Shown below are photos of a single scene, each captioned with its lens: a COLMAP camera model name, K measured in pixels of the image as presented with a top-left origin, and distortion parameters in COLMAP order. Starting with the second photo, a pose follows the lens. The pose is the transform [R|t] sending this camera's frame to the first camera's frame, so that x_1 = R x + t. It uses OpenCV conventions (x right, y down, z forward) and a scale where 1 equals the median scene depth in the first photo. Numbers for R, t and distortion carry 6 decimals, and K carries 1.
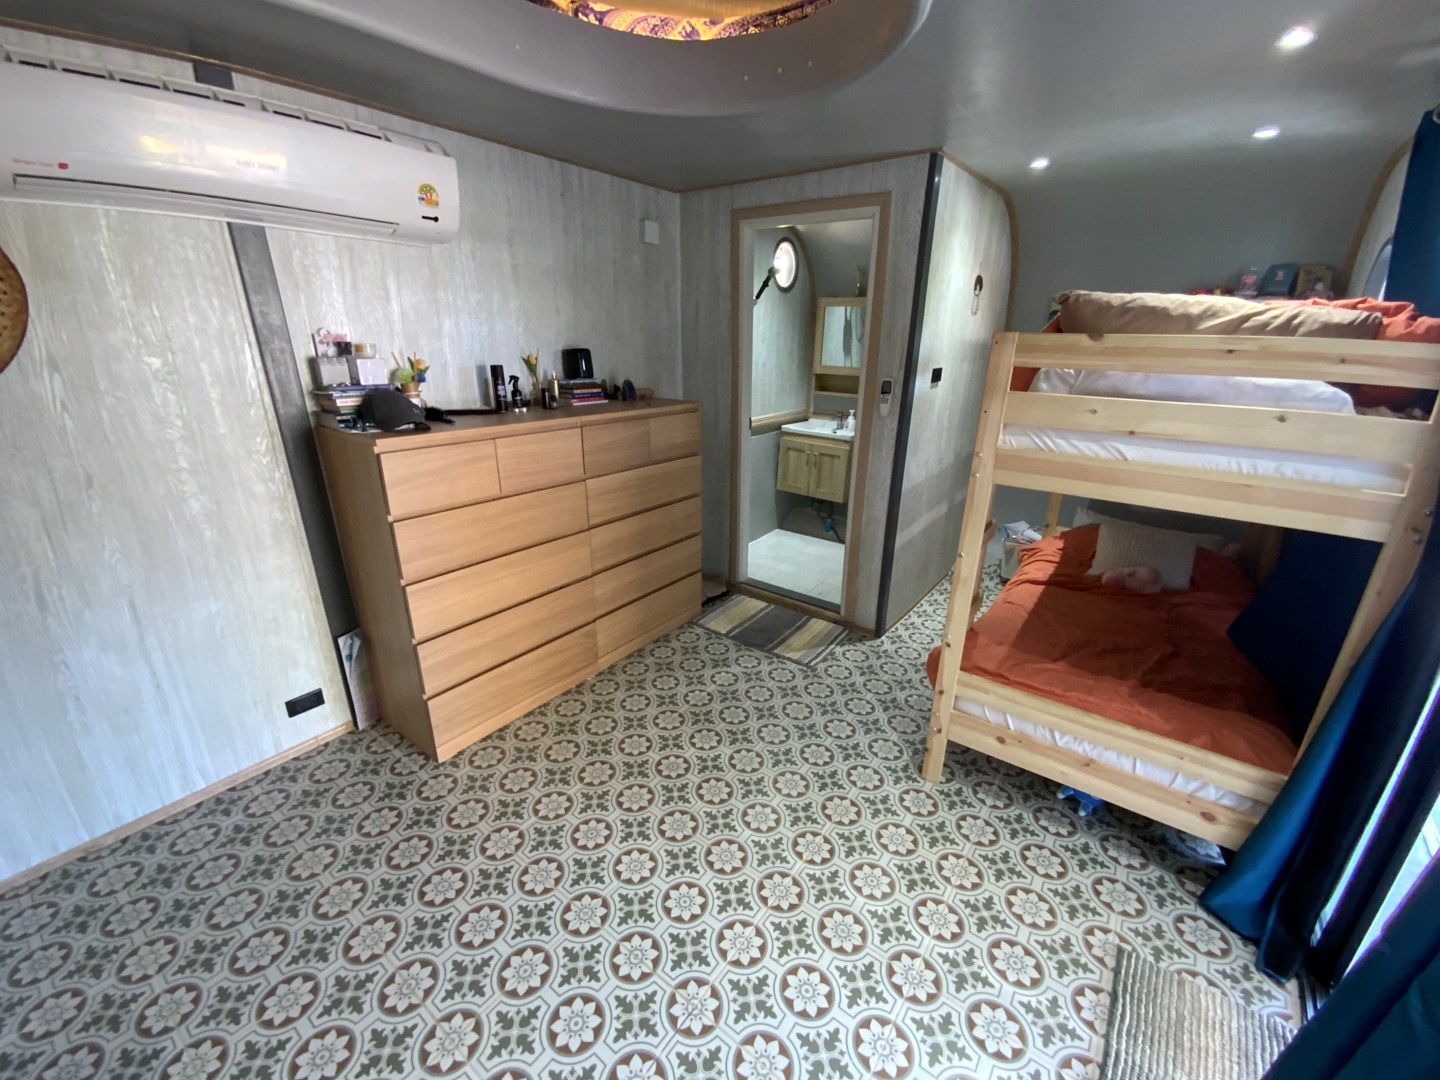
lens RADIAL K [[582.5, 0, 720.1], [0, 582.5, 544.0], [0, 0, 1]] dist [0.058266, -0.039537]
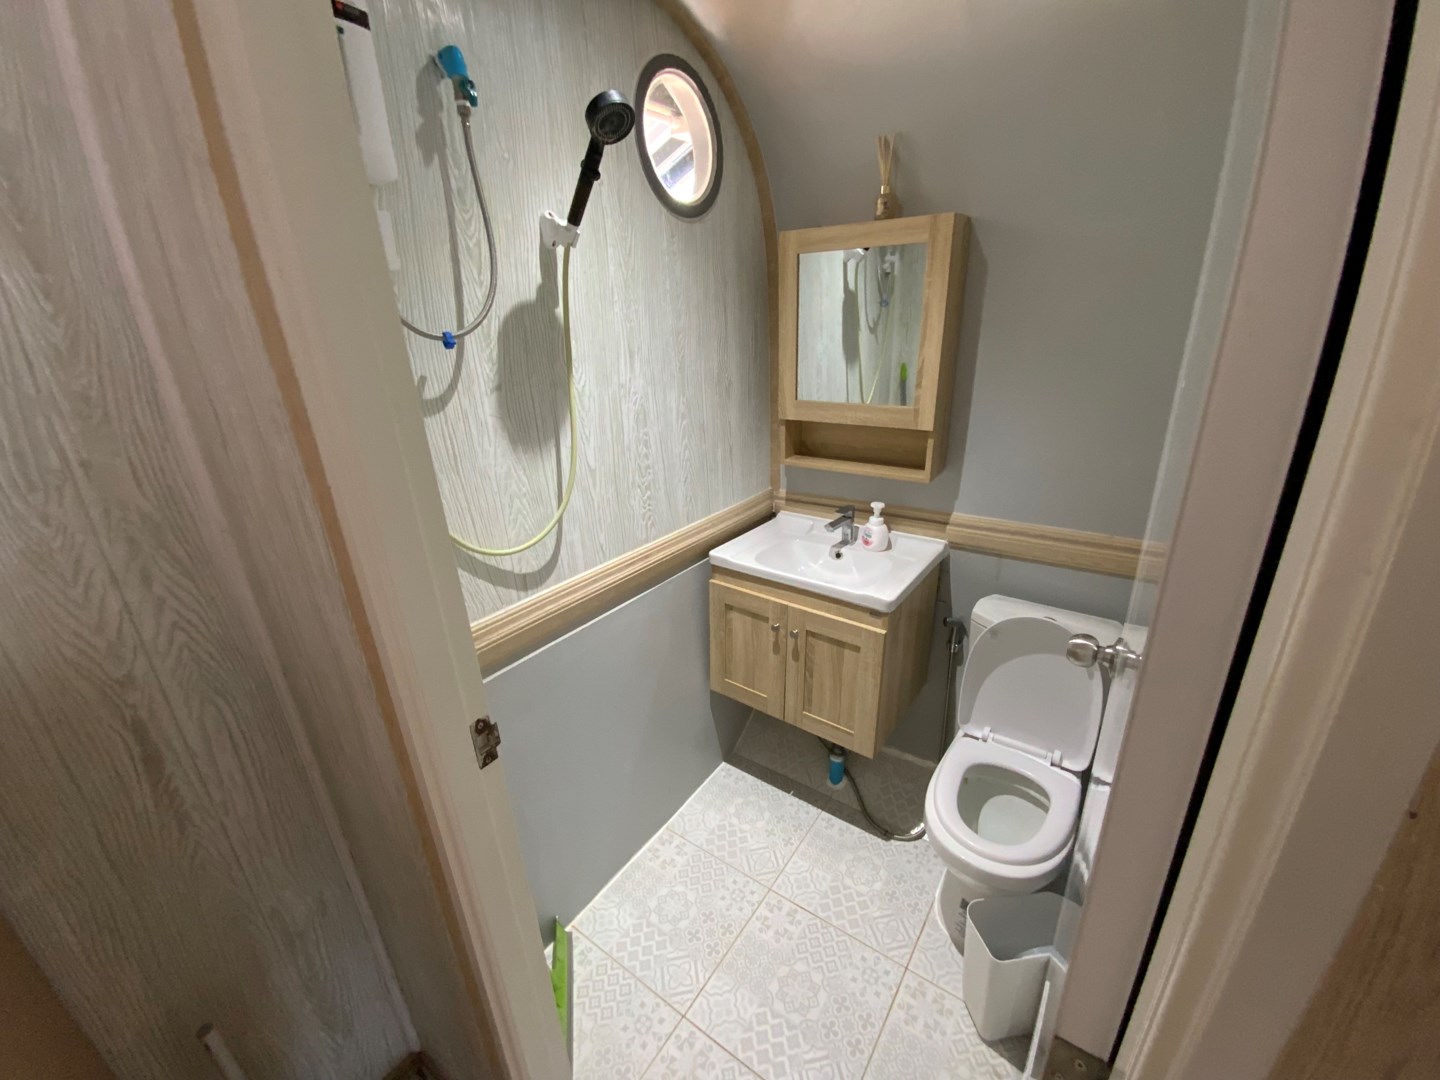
lens RADIAL K [[583.8, 0, 717.4], [0, 583.8, 535.8], [0, 0, 1]] dist [0.023515, -0.019866]
pose [[0.998556, -0.053709, 0.000935, 0.182270], [0.053705, 0.998548, 0.004276, -0.351110], [-0.001163, -0.004220, 0.999990, 0.969738]]
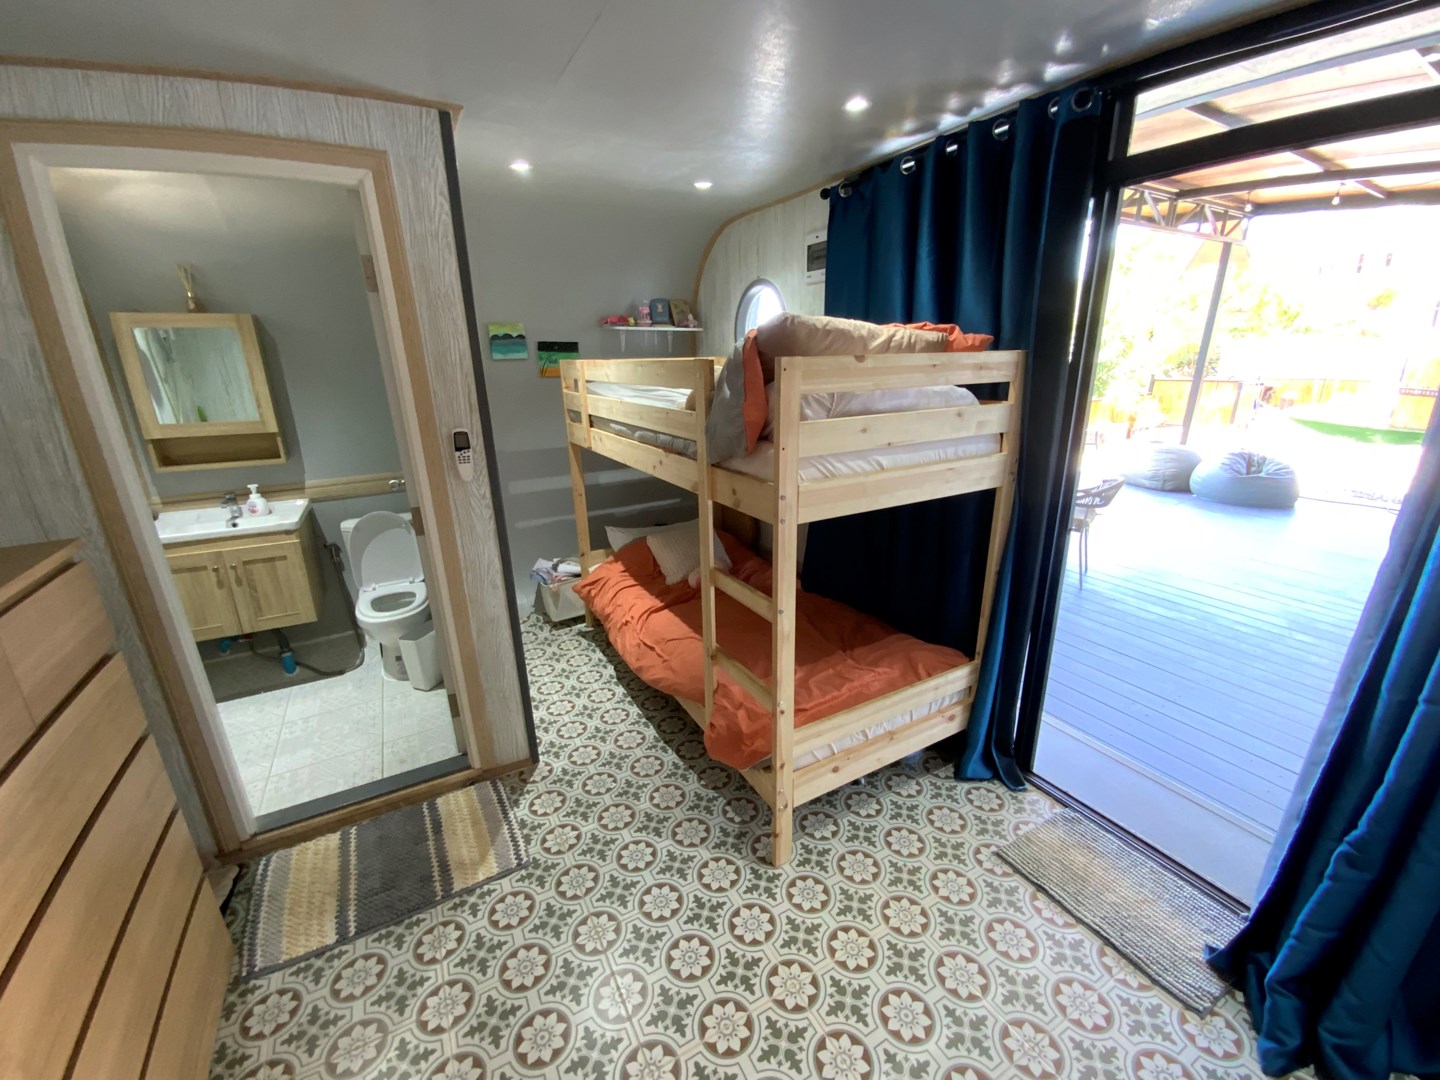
lens RADIAL K [[587.4, 0, 720.0], [0, 587.4, 540.0], [0, 0, 1]] dist [0.009667, -0.009670]
pose [[0.409926, -0.299422, 0.861572, -0.229842], [0.337696, 0.927282, 0.161587, -0.170101], [-0.847303, 0.224711, 0.481231, 0.440356]]
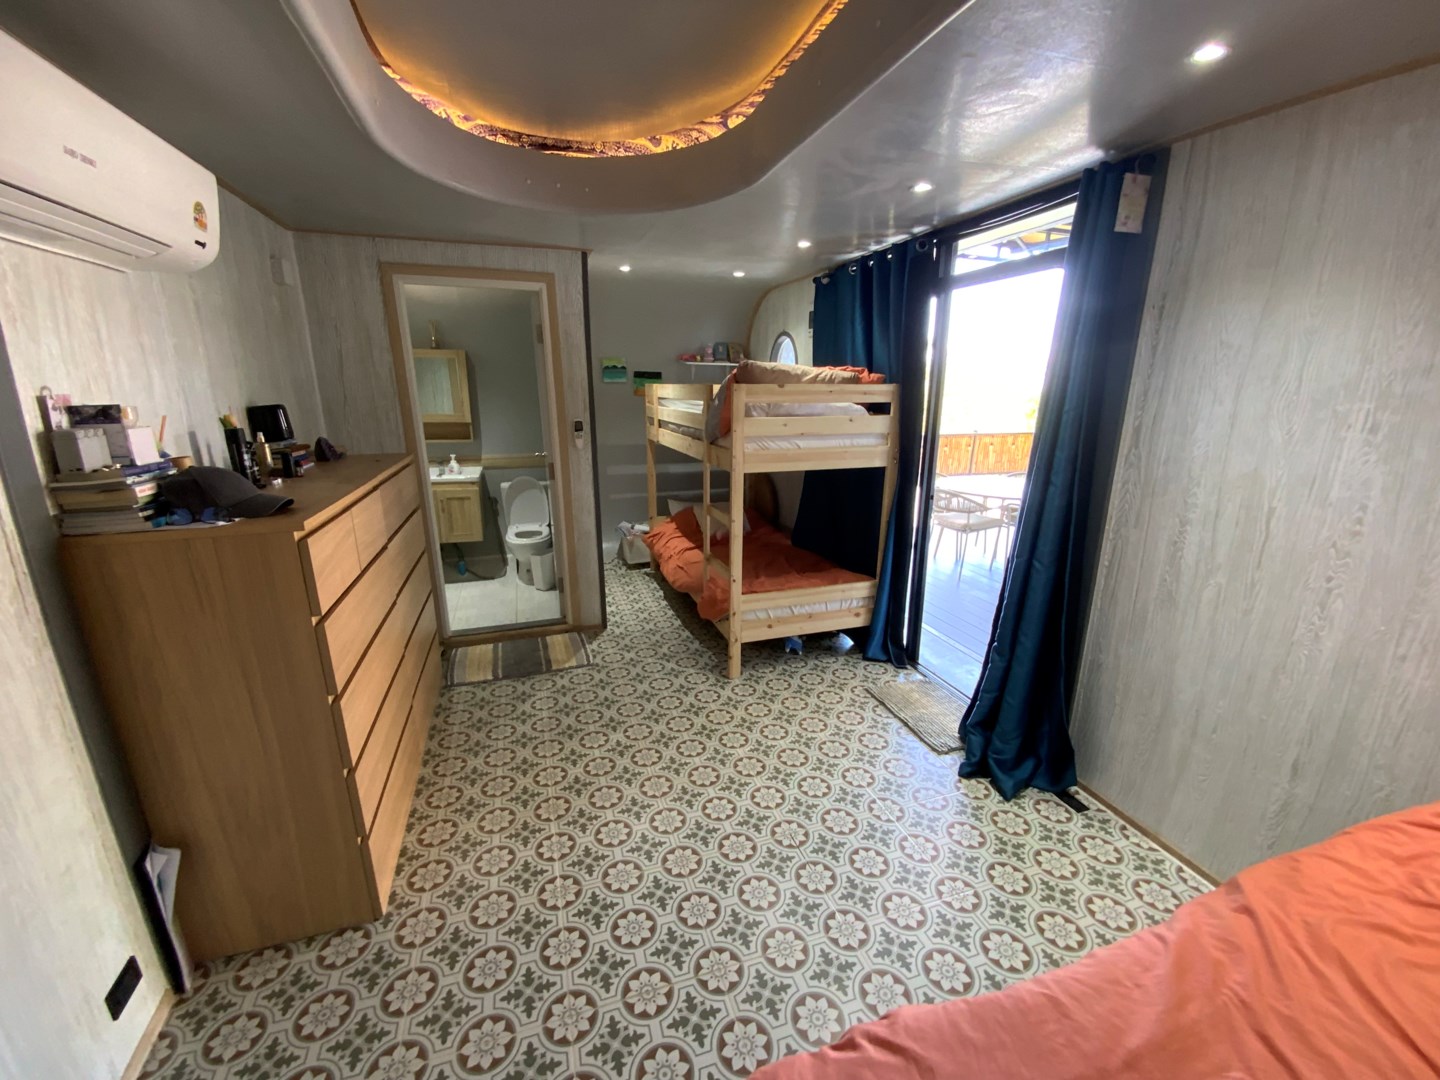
lens RADIAL K [[588.5, 0, 717.1], [0, 588.5, 541.8], [0, 0, 1]] dist [0.053589, -0.000166]
pose [[0.573361, -0.225600, 0.787631, -0.604137], [0.285218, 0.956171, 0.066248, -0.031387], [-0.768055, 0.186662, 0.612576, 0.050440]]
